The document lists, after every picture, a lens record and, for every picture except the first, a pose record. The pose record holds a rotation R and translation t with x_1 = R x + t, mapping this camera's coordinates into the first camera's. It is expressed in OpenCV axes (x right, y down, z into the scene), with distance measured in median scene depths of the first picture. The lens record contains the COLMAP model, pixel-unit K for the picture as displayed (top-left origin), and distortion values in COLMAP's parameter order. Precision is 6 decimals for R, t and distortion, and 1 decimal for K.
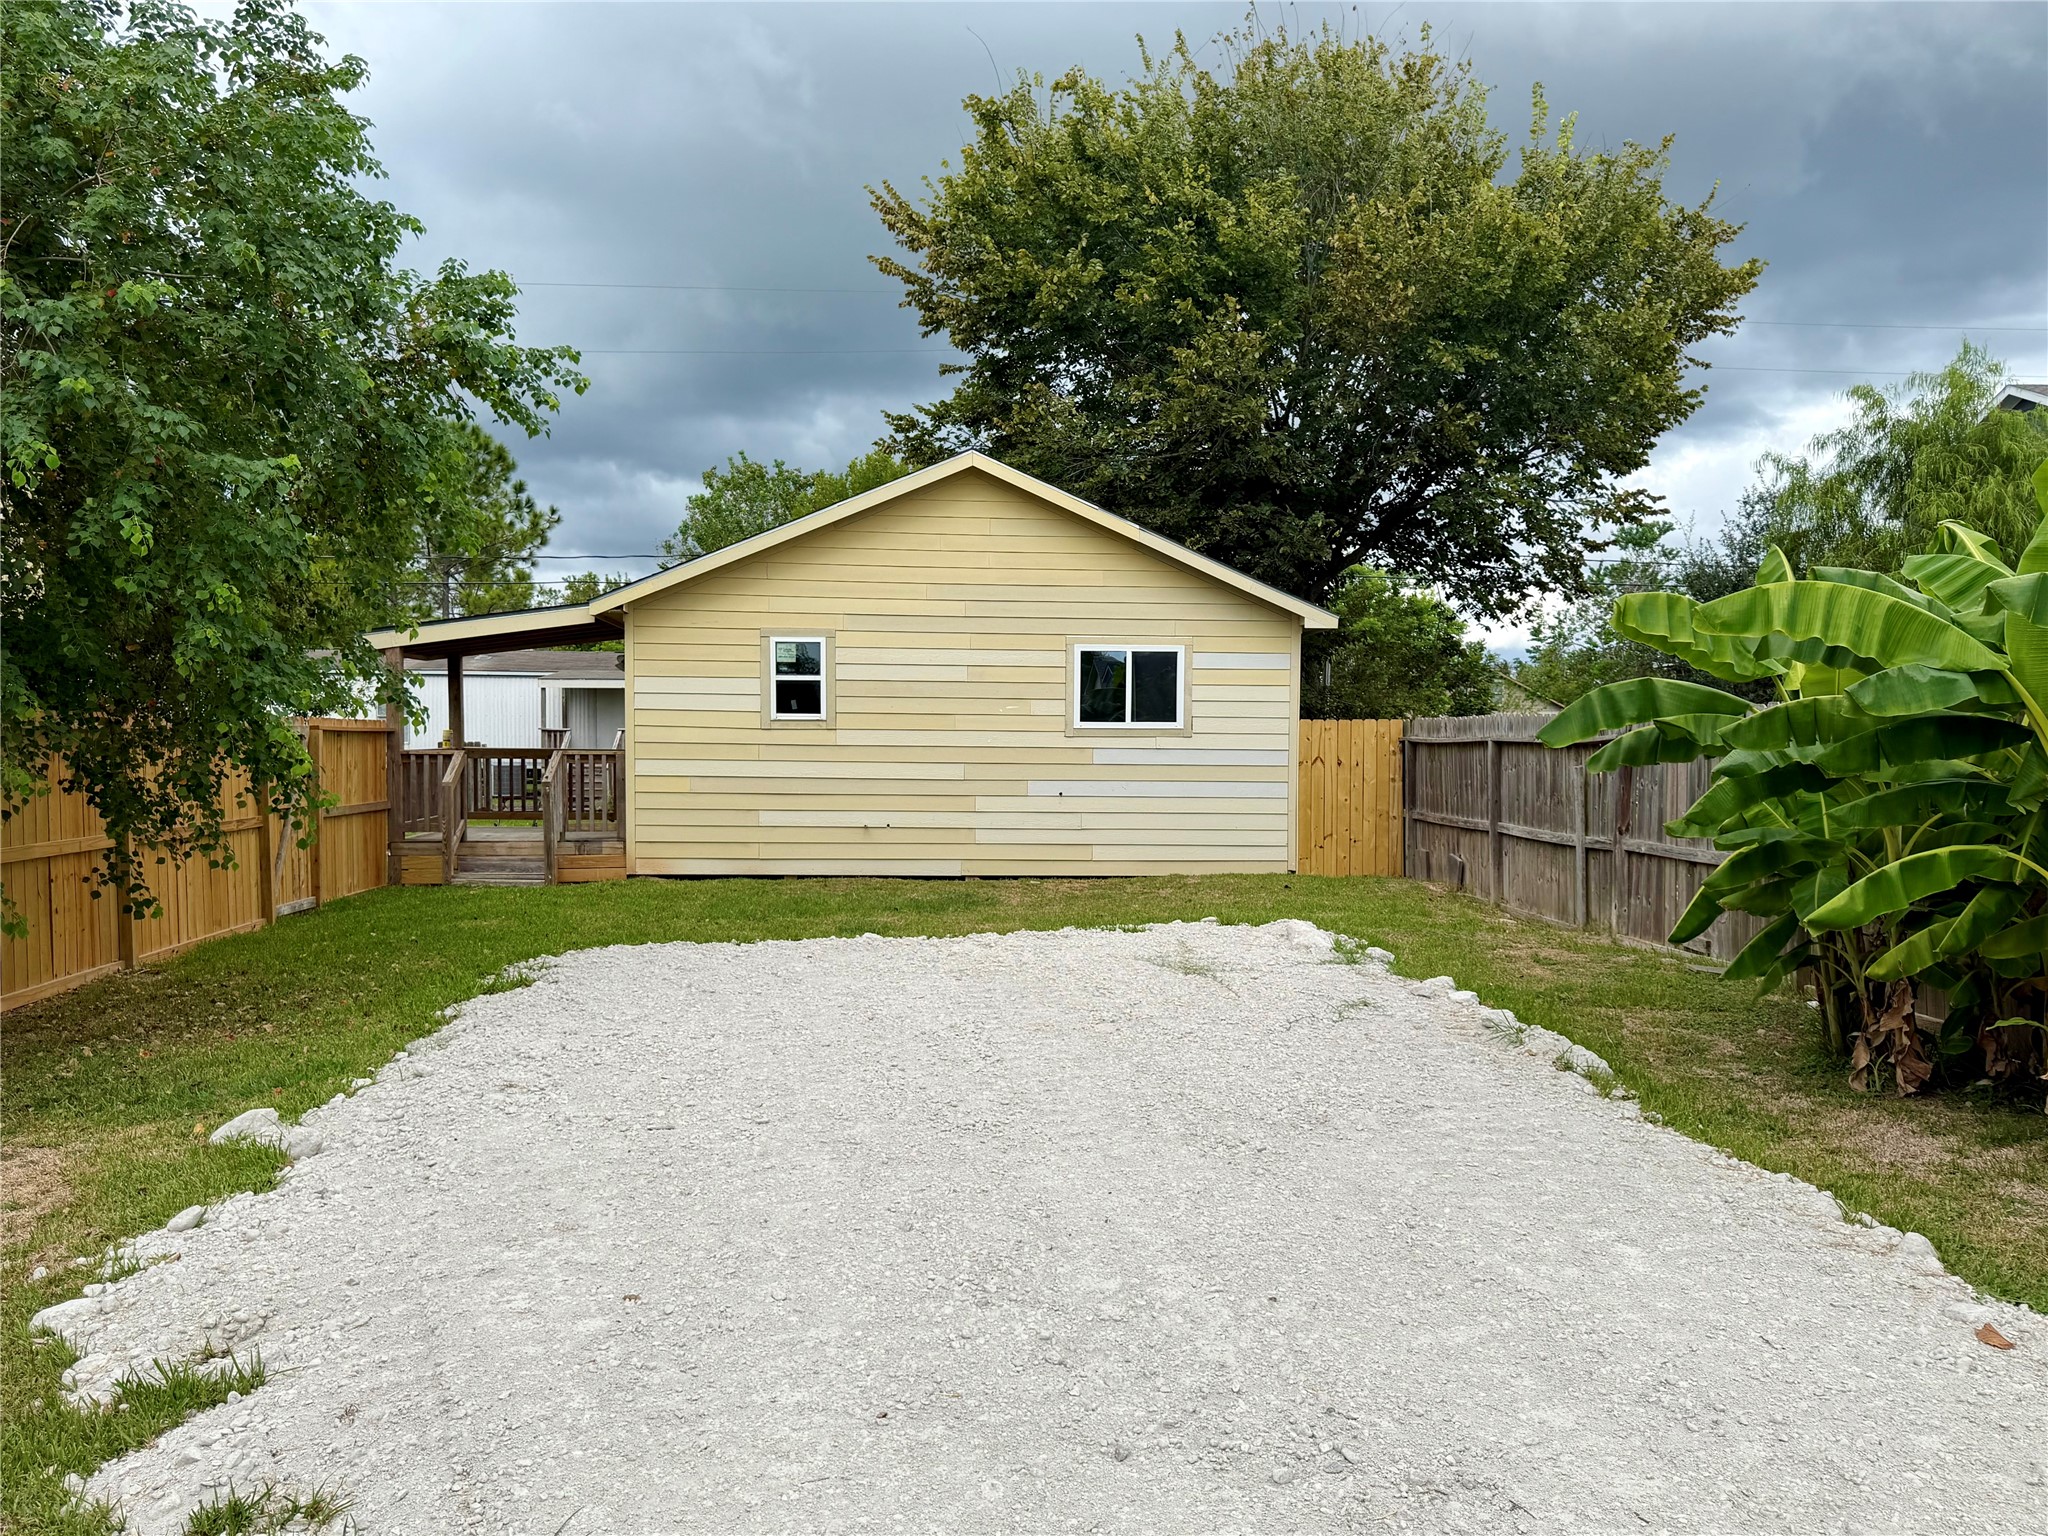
lens RADIAL K [[1390.8, 0, 1024.0], [0, 1390.8, 768.0], [0, 0, 1]] dist [0.021524, 0.000334]
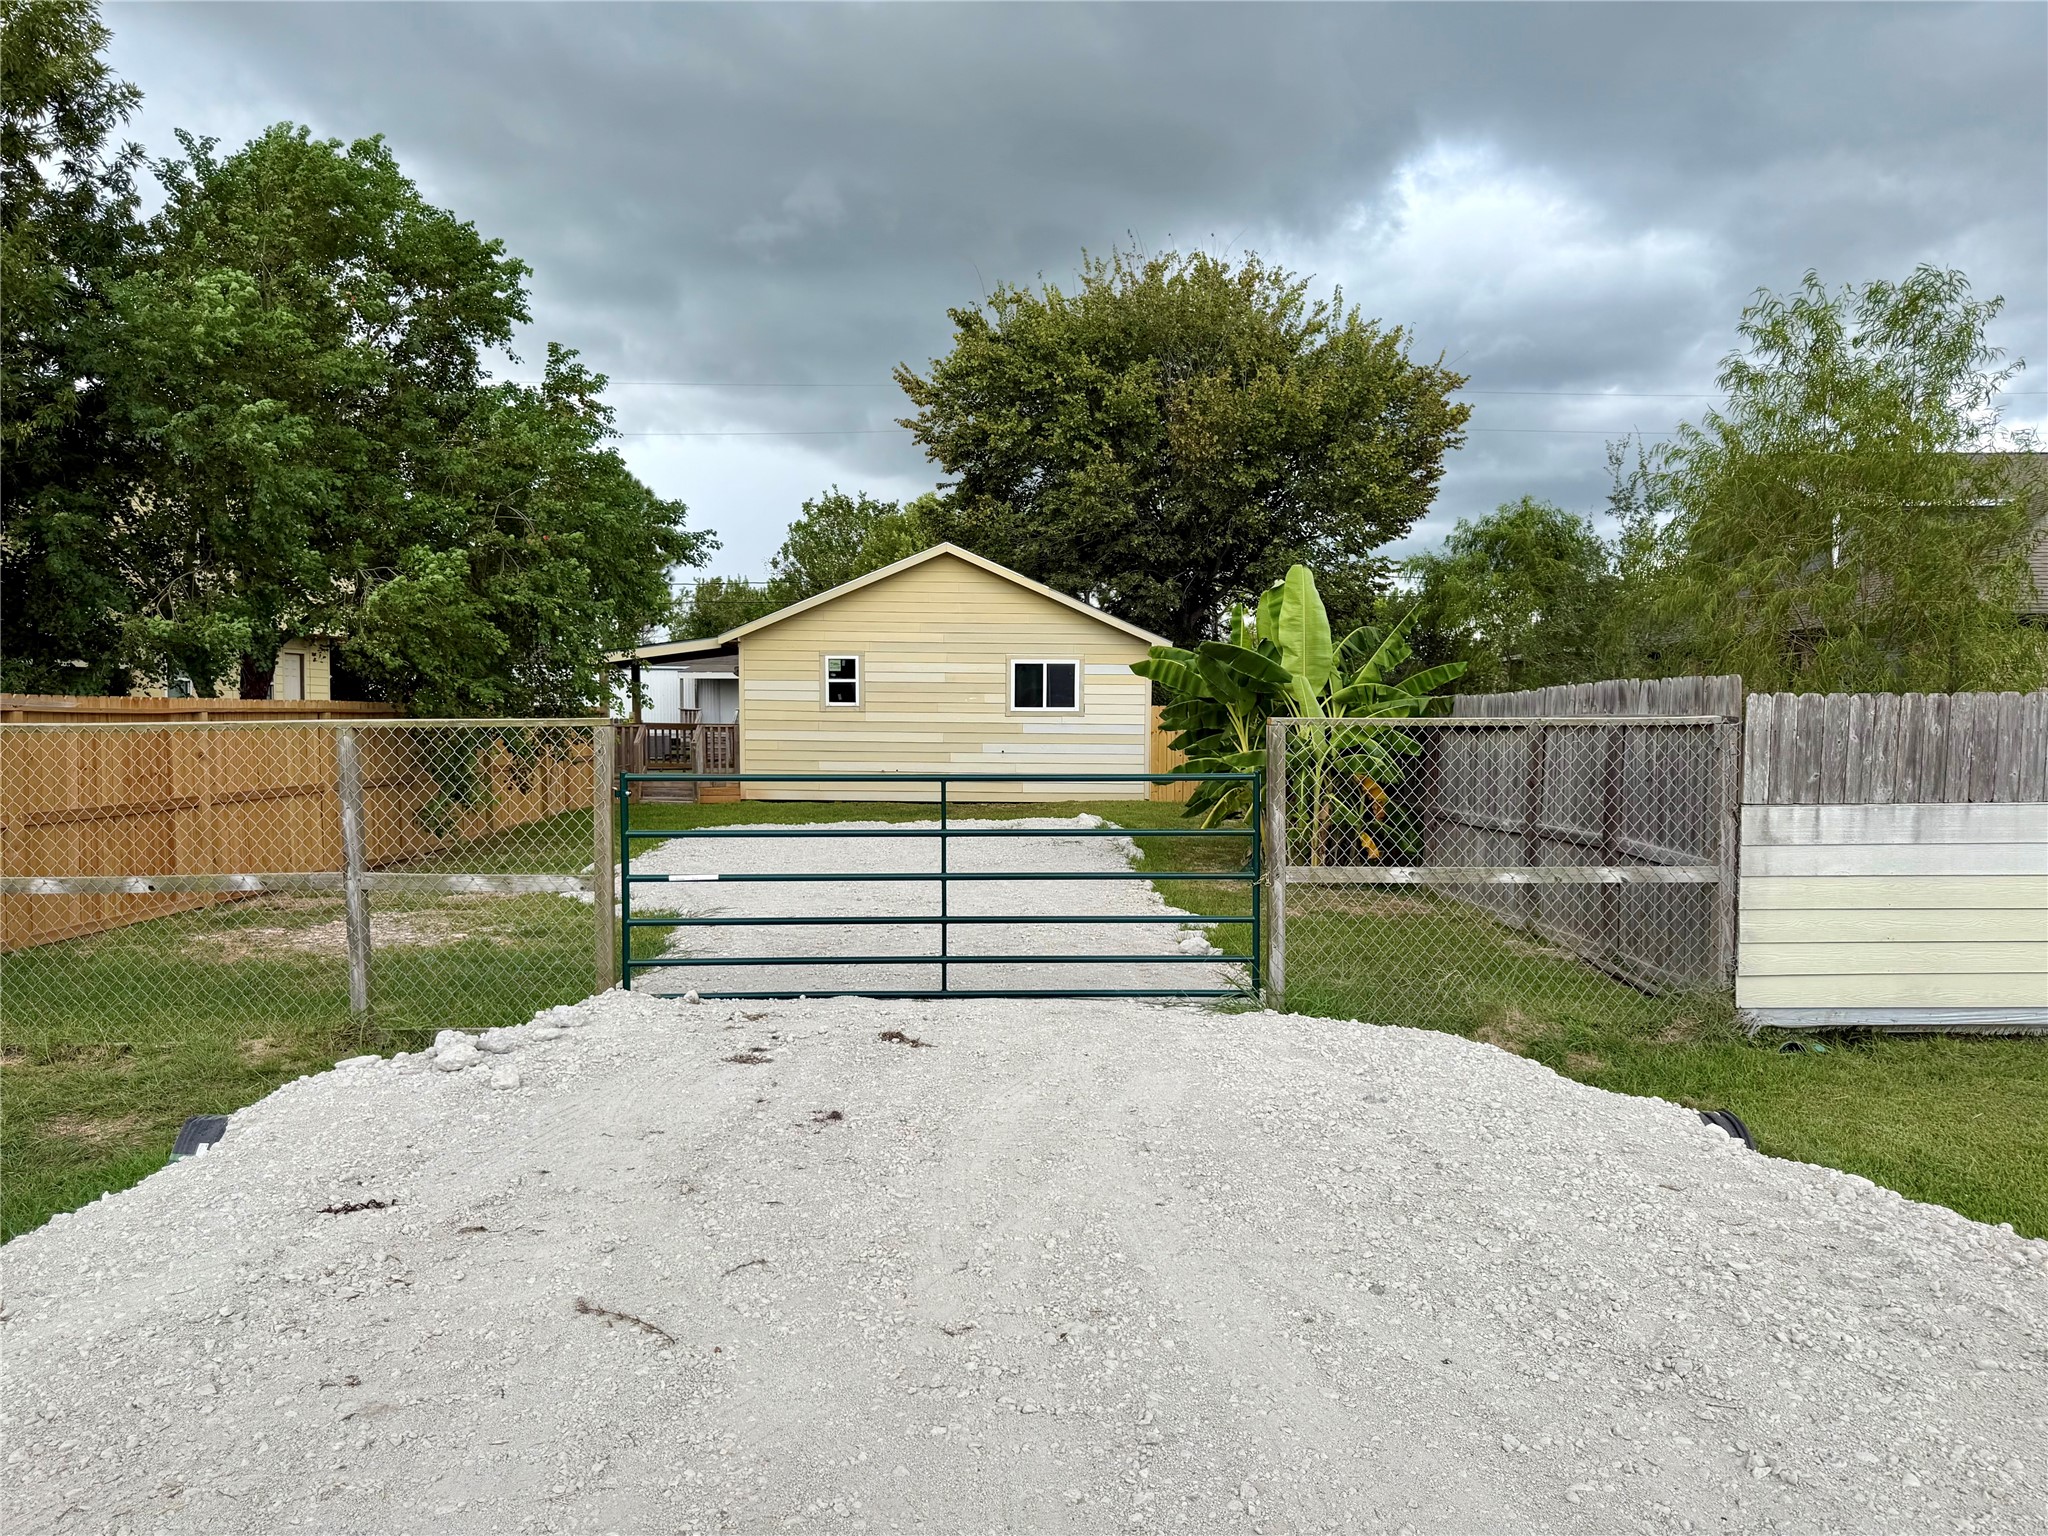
lens RADIAL K [[1428.4, 0, 1024.0], [0, 1428.4, 768.0], [0, 0, 1]] dist [-0.001386, -0.000265]
pose [[0.996421, 0.002764, -0.084488, 0.191342], [-0.001218, 0.999831, 0.018345, 0.007174], [0.084524, -0.018177, 0.996256, -0.652294]]
